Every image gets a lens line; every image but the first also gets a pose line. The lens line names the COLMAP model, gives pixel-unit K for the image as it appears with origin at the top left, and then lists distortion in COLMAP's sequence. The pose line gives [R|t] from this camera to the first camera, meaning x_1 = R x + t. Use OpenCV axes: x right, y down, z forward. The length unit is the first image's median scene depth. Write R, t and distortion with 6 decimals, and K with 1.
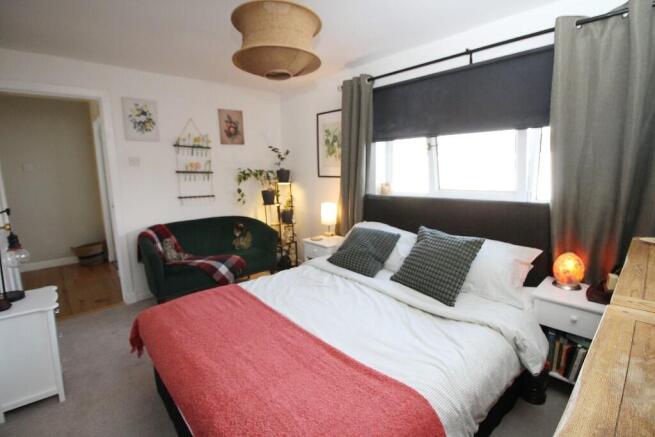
lens RADIAL K [[303.0, 0, 328.0], [0, 303.0, 219.4], [0, 0, 1]] dist [-0.001416, -0.000412]
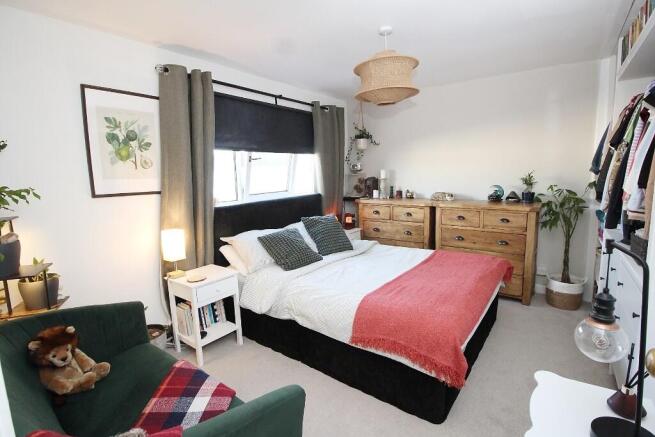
lens RADIAL K [[303.0, 0, 326.9], [0, 303.0, 213.4], [0, 0, 1]] dist [-0.001416, -0.000412]
pose [[-0.158611, -0.106880, 0.981539, -0.711675], [0.208207, 0.968148, 0.139066, -0.109622], [-0.965139, 0.226421, -0.131306, 0.731979]]
